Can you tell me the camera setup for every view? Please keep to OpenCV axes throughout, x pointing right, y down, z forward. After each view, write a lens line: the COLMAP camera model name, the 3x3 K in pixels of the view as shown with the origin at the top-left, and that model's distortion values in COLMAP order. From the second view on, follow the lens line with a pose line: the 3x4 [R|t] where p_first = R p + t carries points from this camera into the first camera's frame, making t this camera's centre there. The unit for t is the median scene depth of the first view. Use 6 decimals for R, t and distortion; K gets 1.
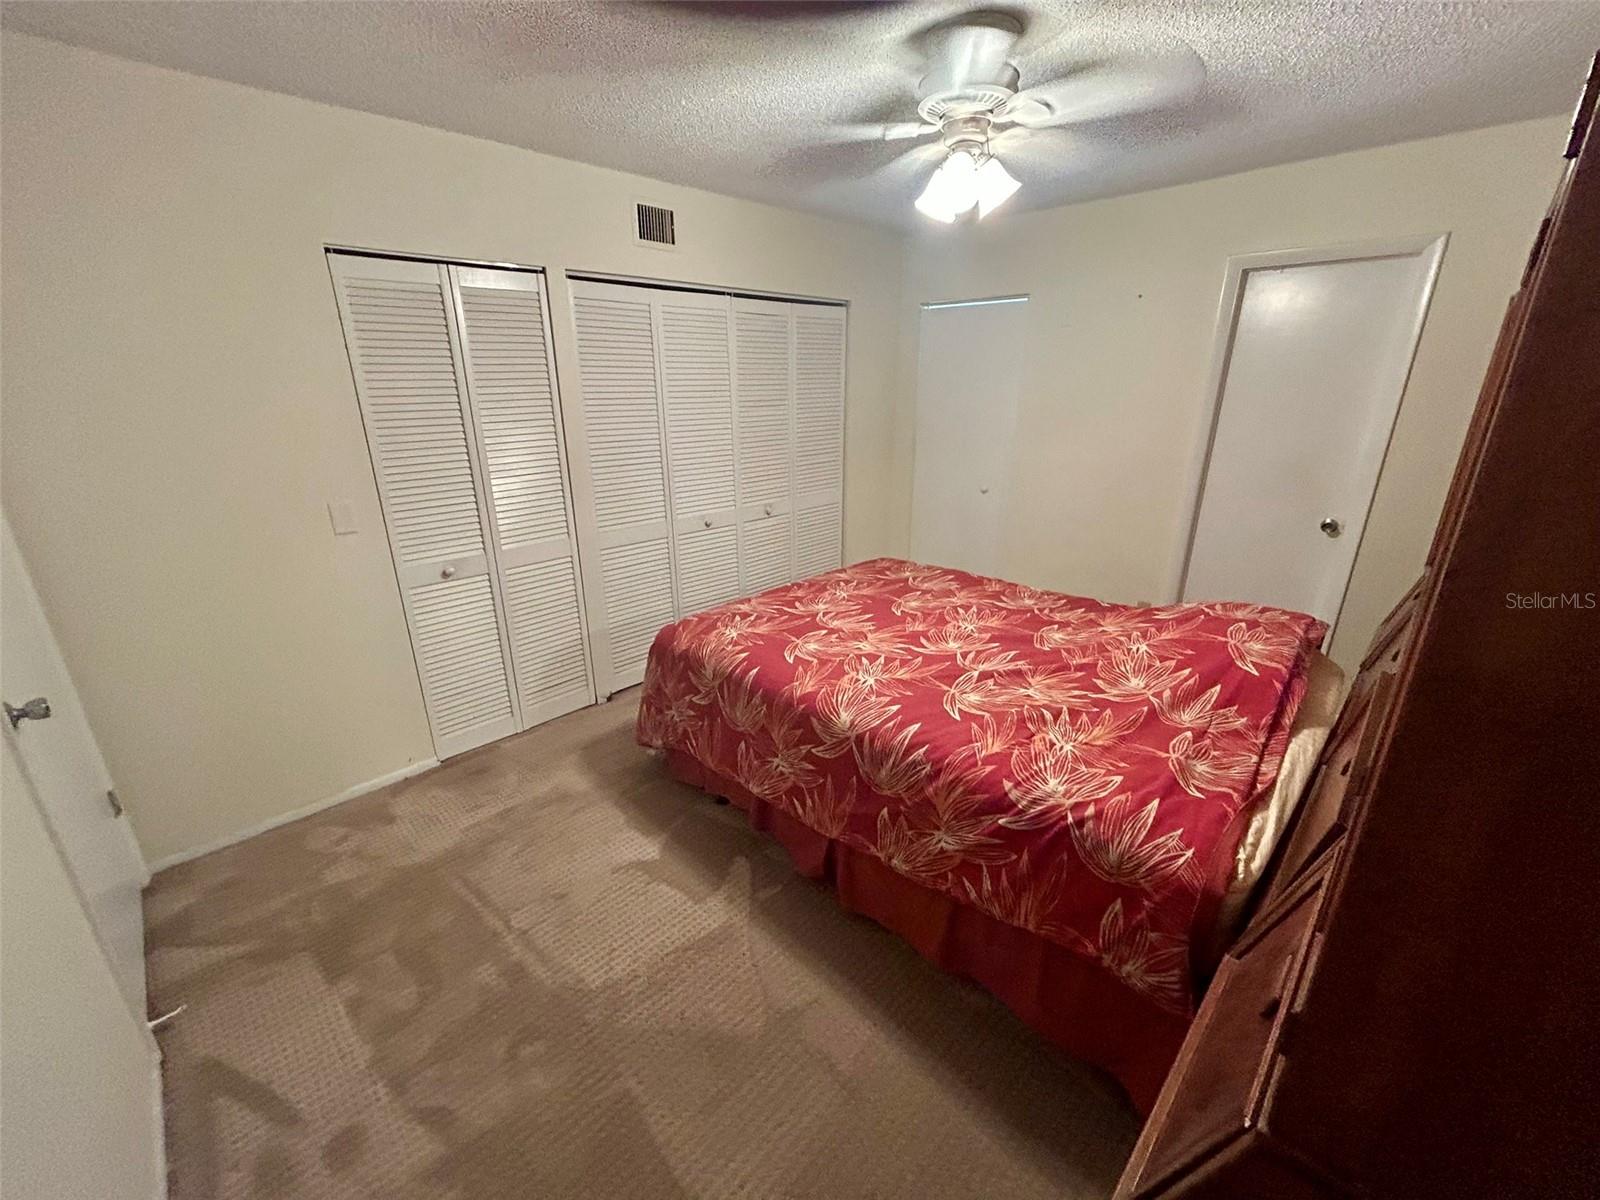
lens RADIAL K [[645.1, 0, 800.0], [0, 645.1, 600.0], [0, 0, 1]] dist [-0.008799, 0.000015]
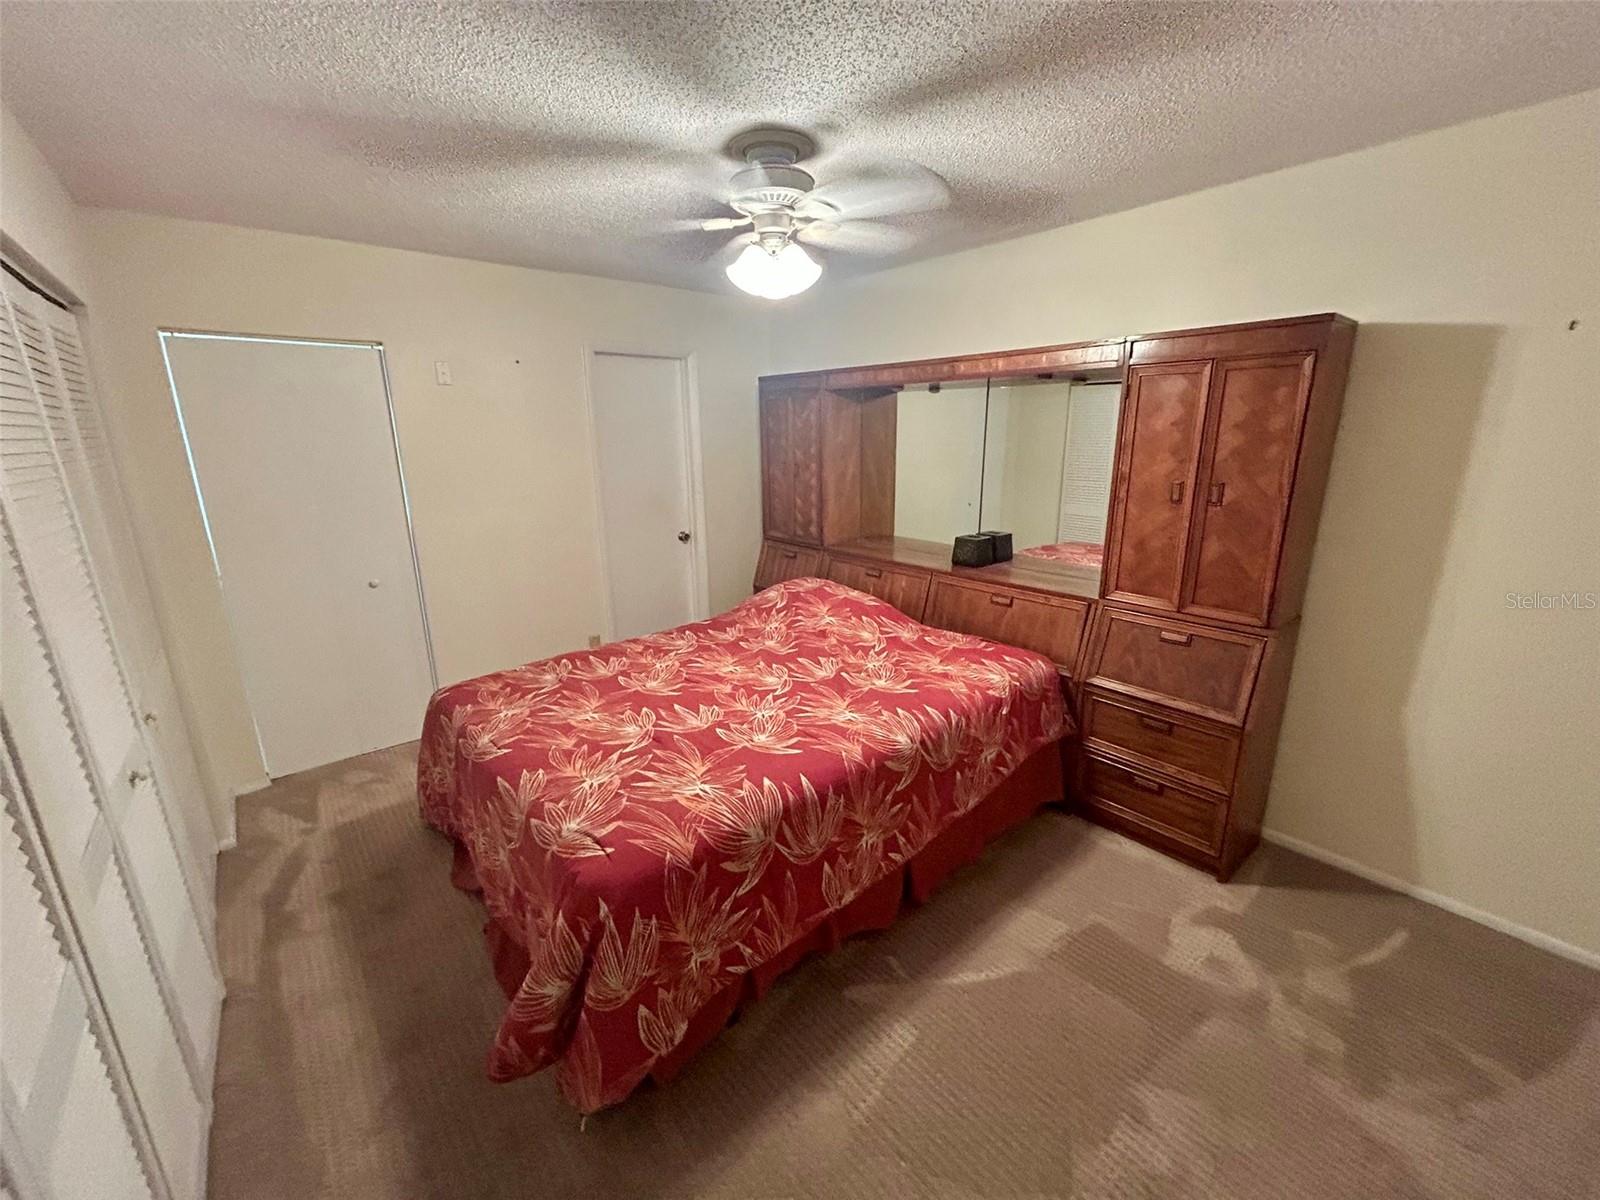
lens RADIAL K [[646.9, 0, 800.0], [0, 646.9, 600.0], [0, 0, 1]] dist [0.002274, 0.000201]
pose [[0.077302, -0.250045, 0.965144, -0.762524], [0.339008, 0.916953, 0.210408, -0.261042], [-0.937602, 0.310926, 0.155649, 0.748548]]
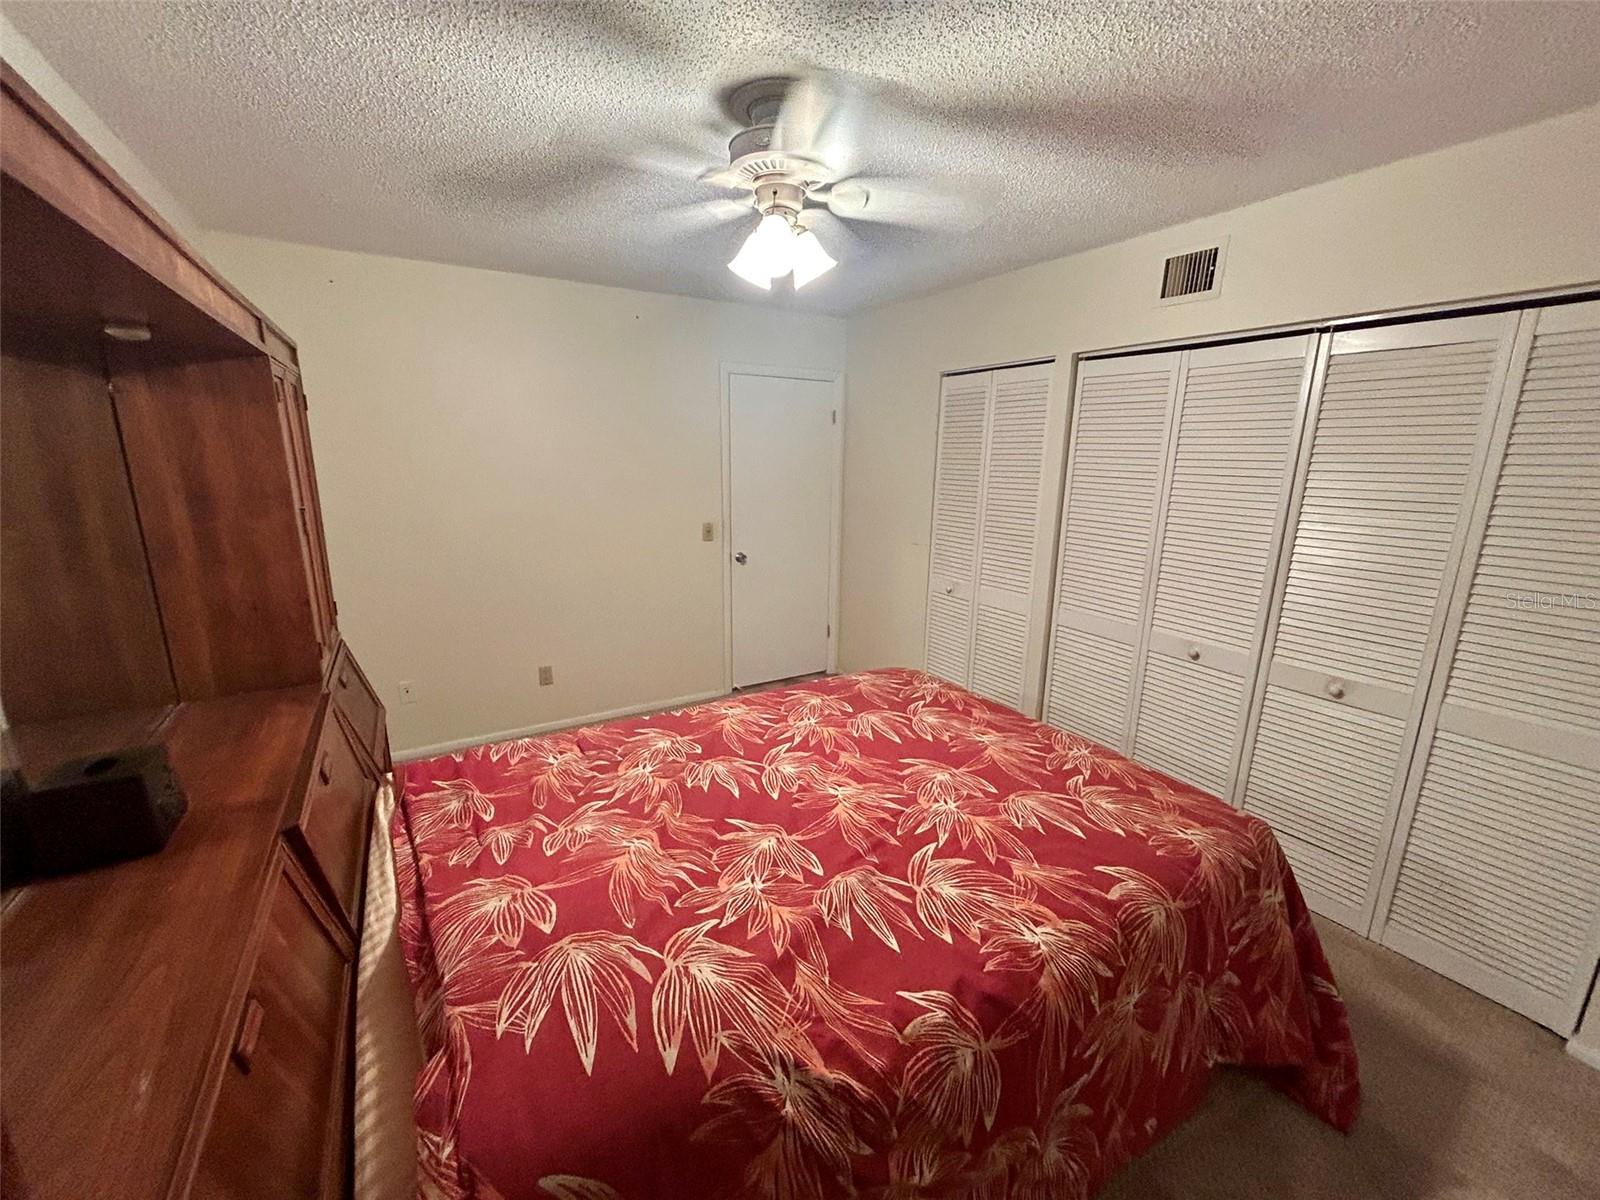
lens RADIAL K [[645.1, 0, 800.0], [0, 645.1, 600.0], [0, 0, 1]] dist [-0.008799, 0.000015]
pose [[-0.235008, 0.224128, -0.945800, 0.965349], [-0.328005, 0.897687, 0.294228, -0.371840], [0.914977, 0.379373, -0.137448, 1.046913]]
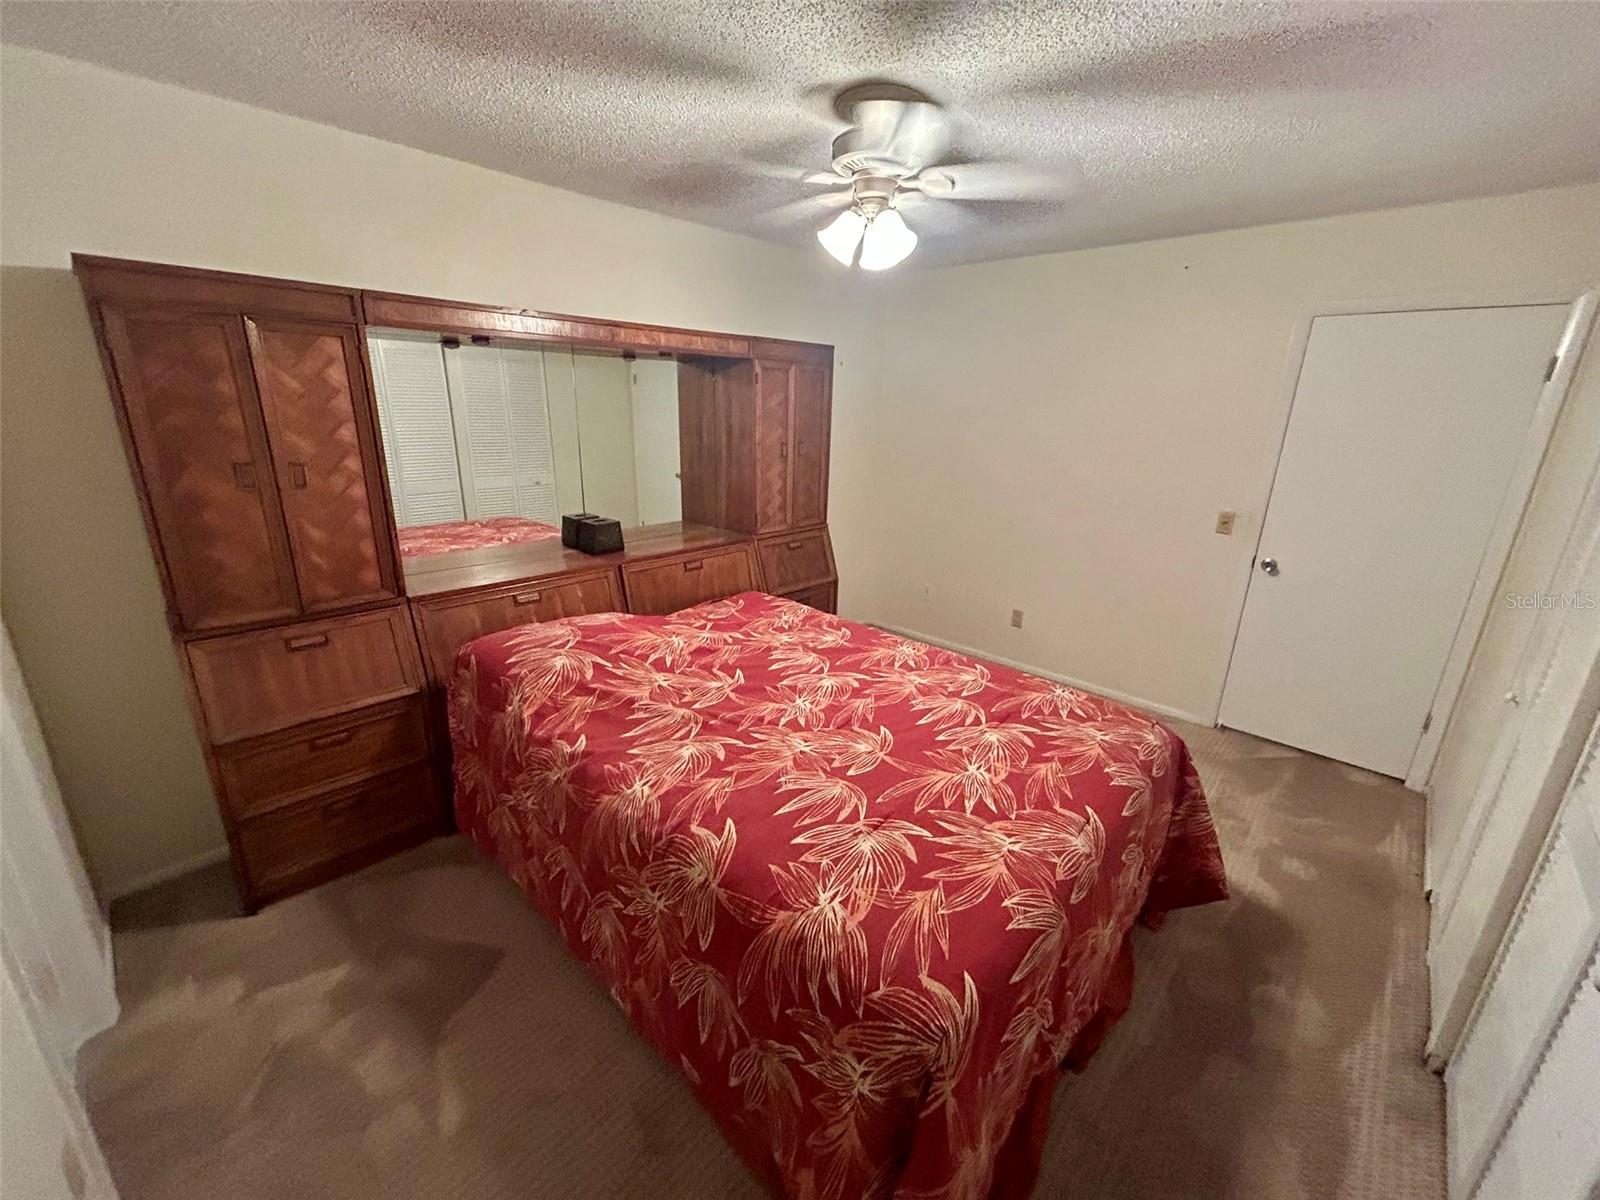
lens RADIAL K [[646.9, 0, 800.0], [0, 646.9, 600.0], [0, 0, 1]] dist [0.002274, 0.000201]
pose [[-0.999125, -0.008260, -0.040996, 0.320788], [-0.030995, 0.804374, 0.593314, -0.616767], [0.028076, 0.594065, -0.803927, 1.720431]]
